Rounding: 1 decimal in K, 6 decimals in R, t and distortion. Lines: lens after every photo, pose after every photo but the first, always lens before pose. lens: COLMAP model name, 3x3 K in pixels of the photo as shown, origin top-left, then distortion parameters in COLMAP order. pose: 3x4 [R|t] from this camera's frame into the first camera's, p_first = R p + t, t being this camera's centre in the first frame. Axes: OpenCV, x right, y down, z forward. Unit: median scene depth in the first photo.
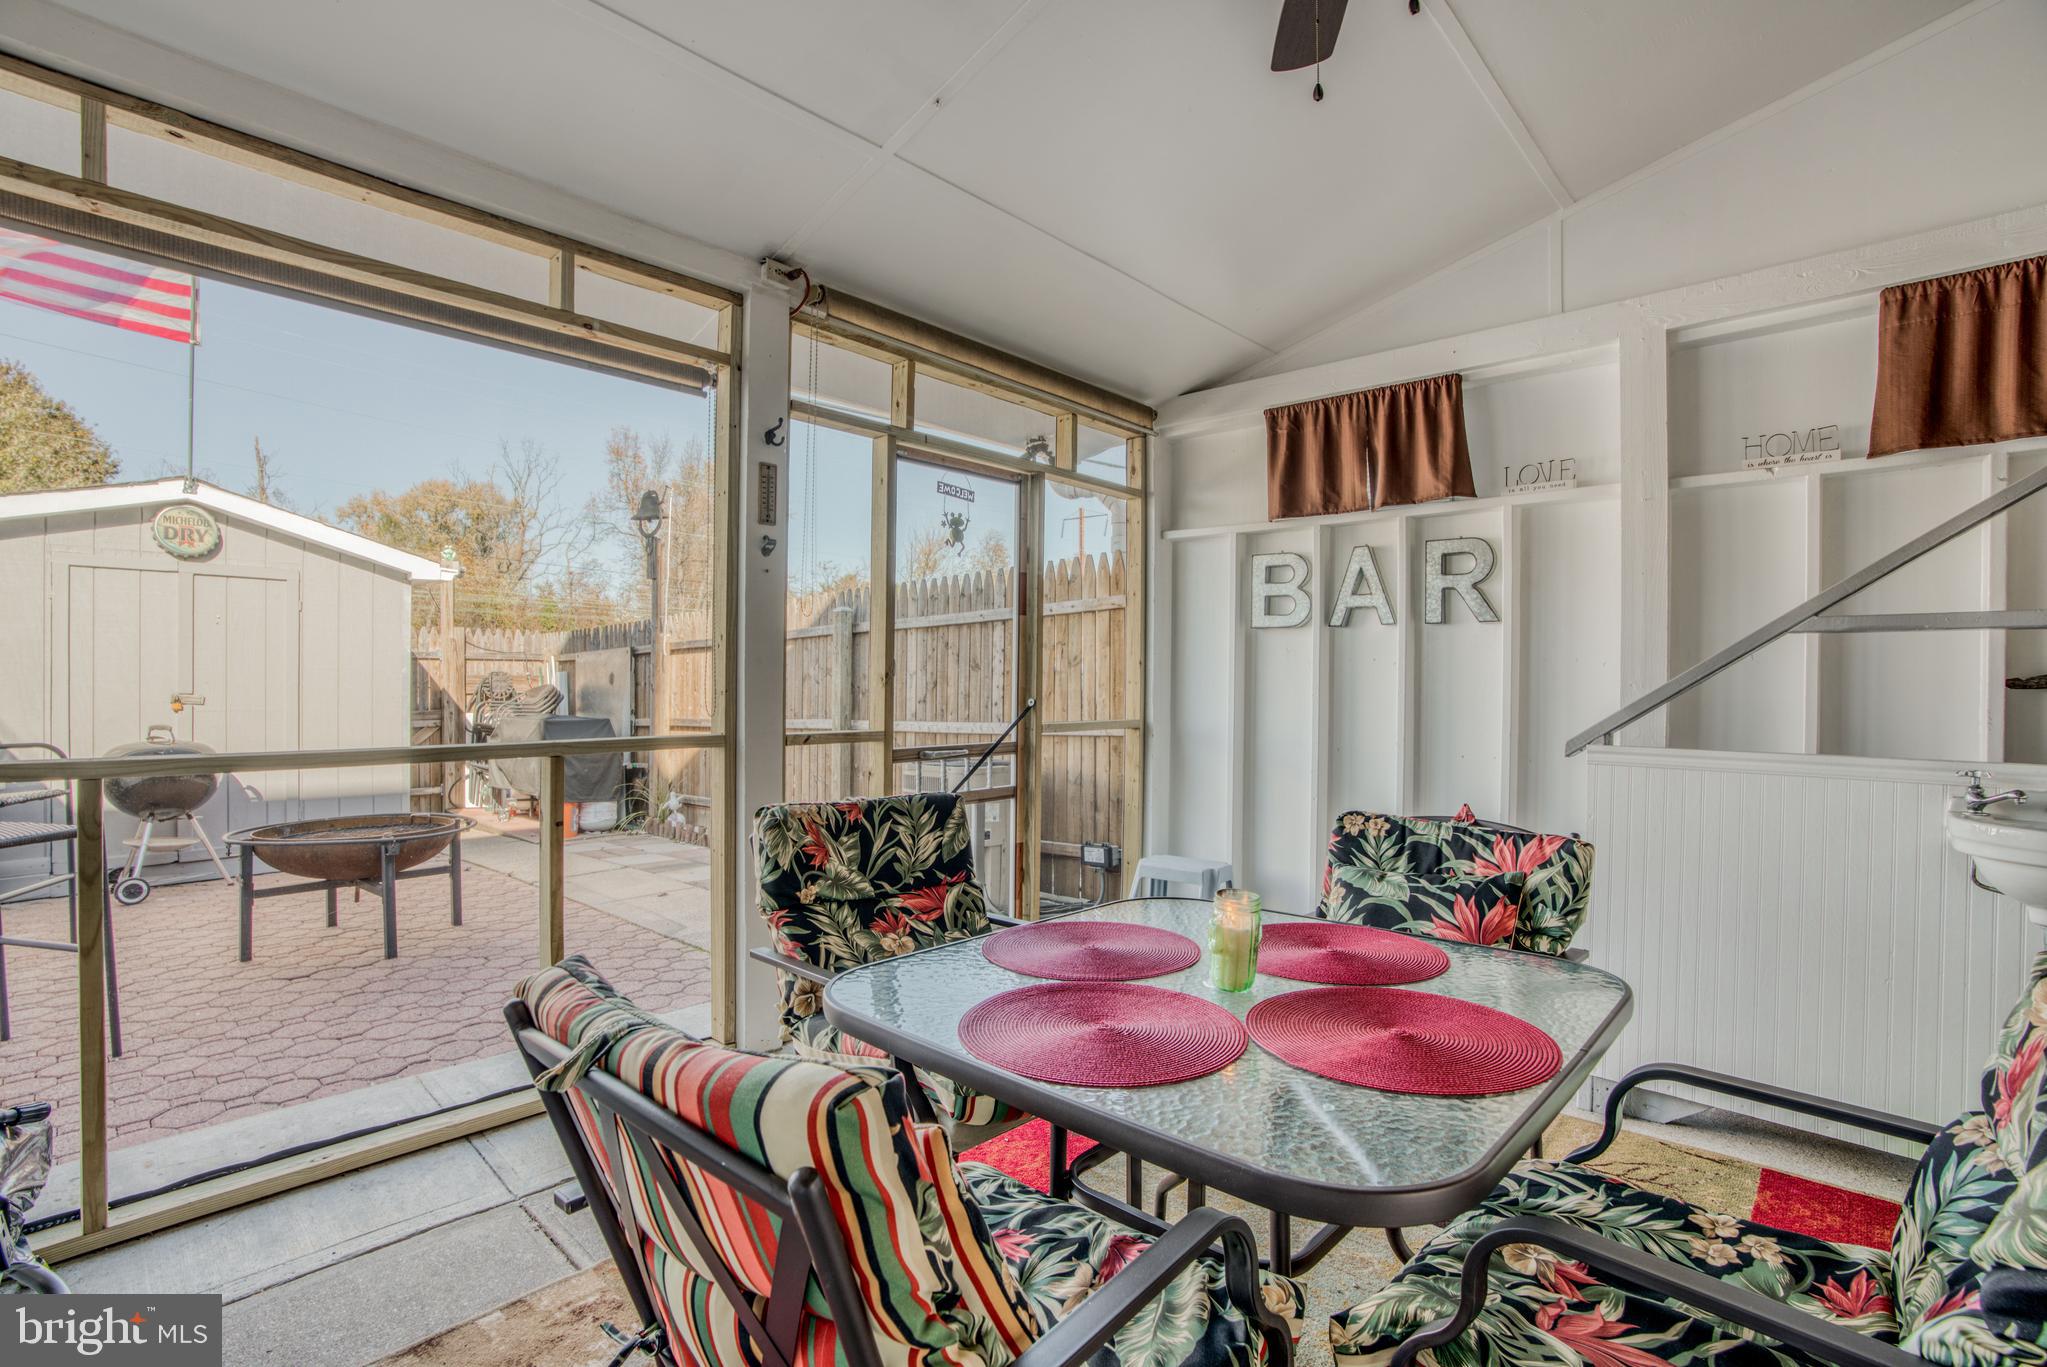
lens RADIAL K [[938.1, 0, 1009.0], [0, 938.1, 682.3], [0, 0, 1]] dist [-0.062900, 0.017833]
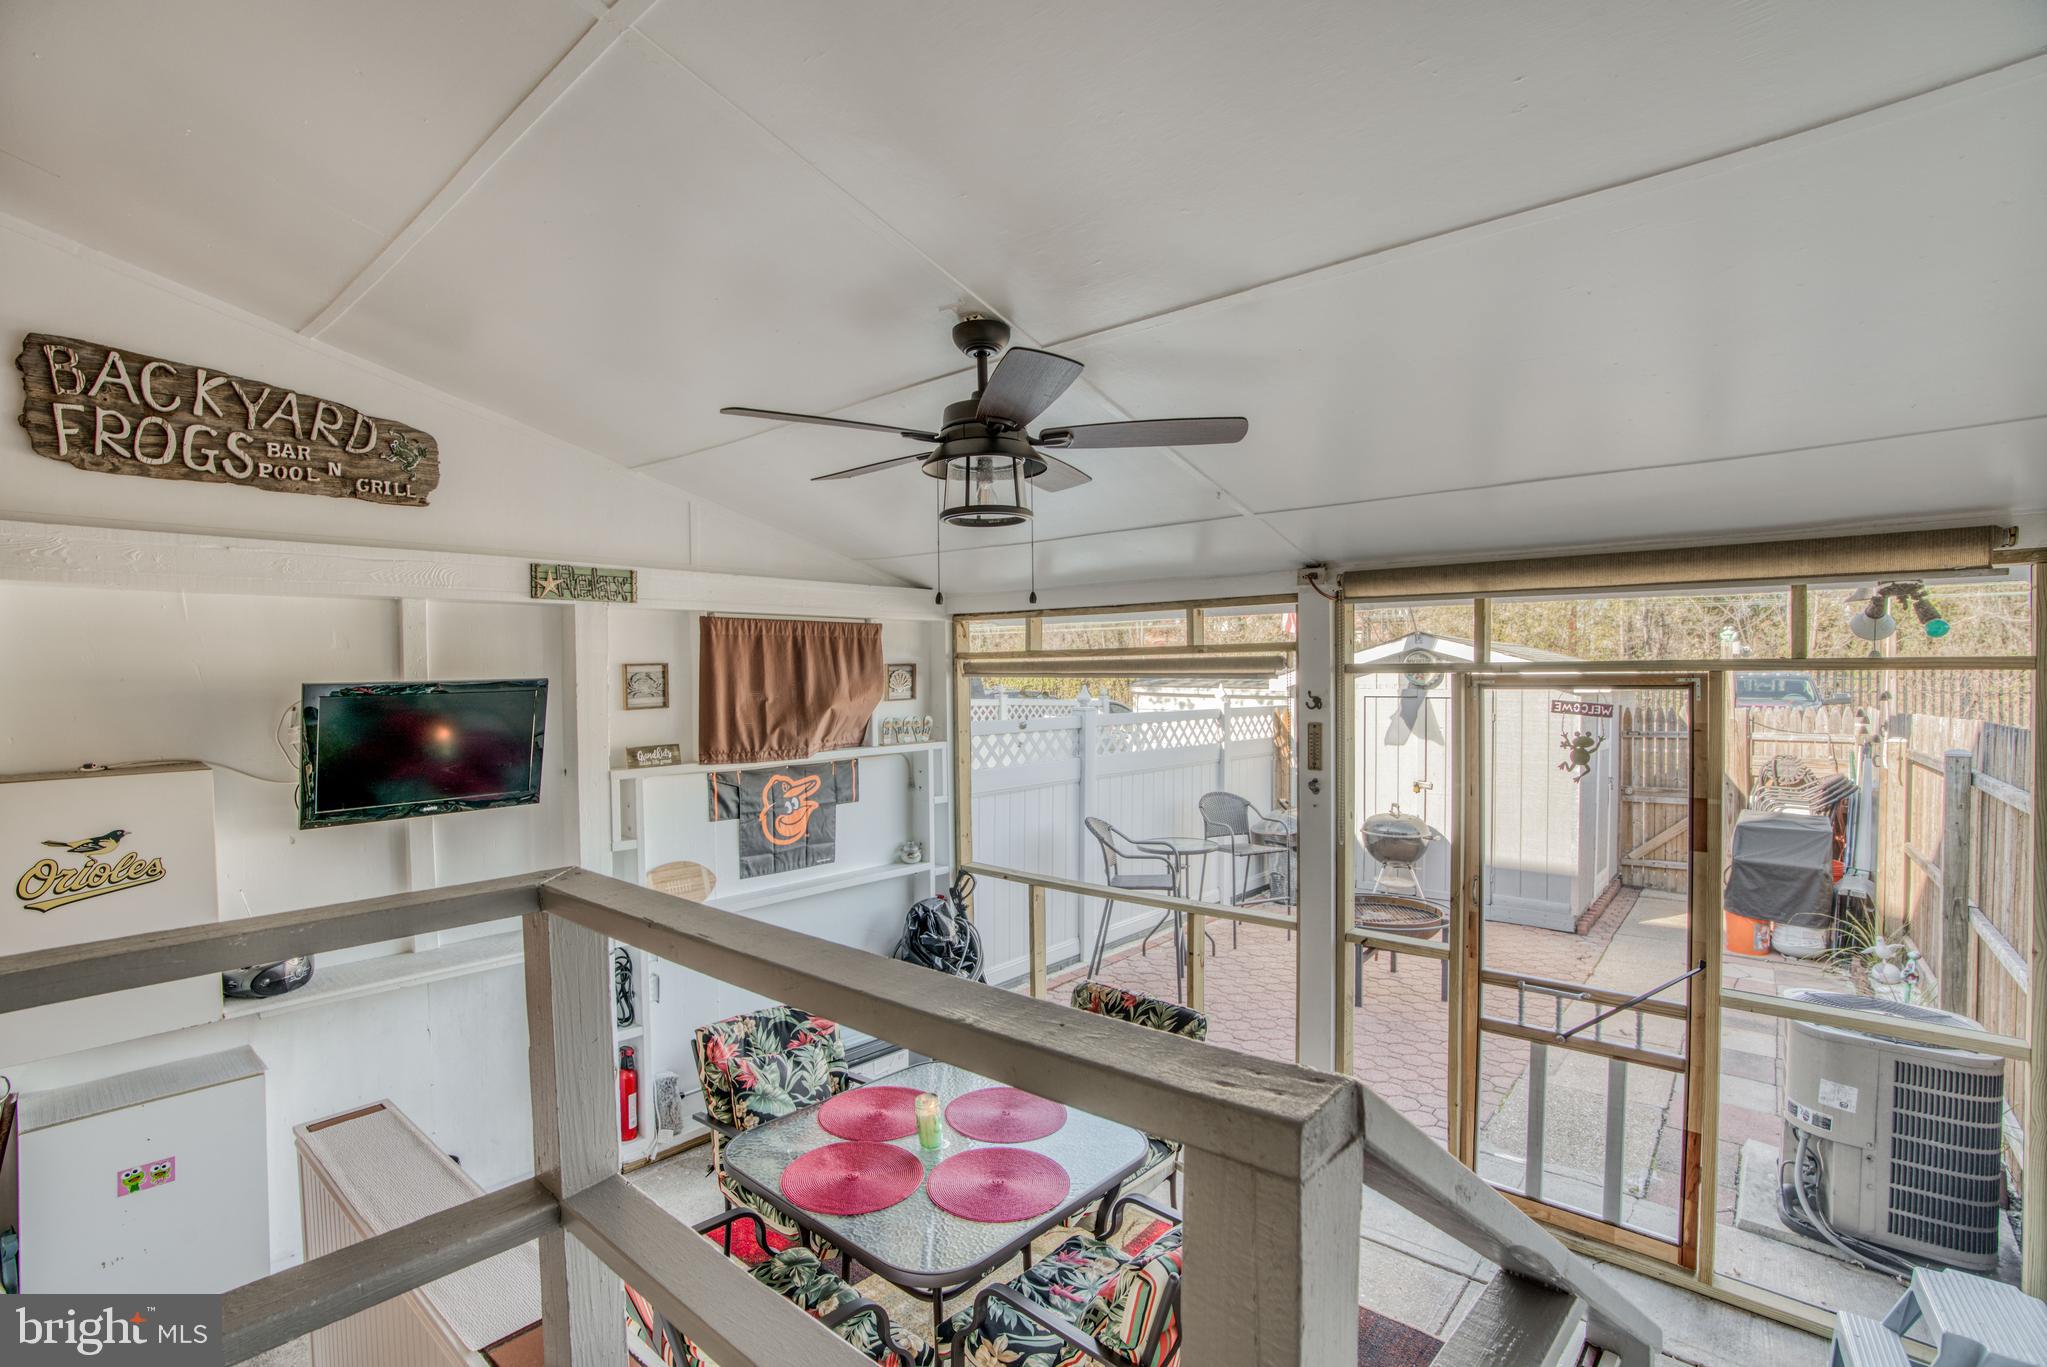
lens RADIAL K [[938.1, 0, 1009.0], [0, 938.1, 686.1], [0, 0, 1]] dist [-0.062900, 0.017833]
pose [[0.038680, 0.009071, -0.999210, 0.350175], [0.010329, 0.999902, 0.009477, -0.103338], [0.999198, -0.010688, 0.038583, 0.178182]]
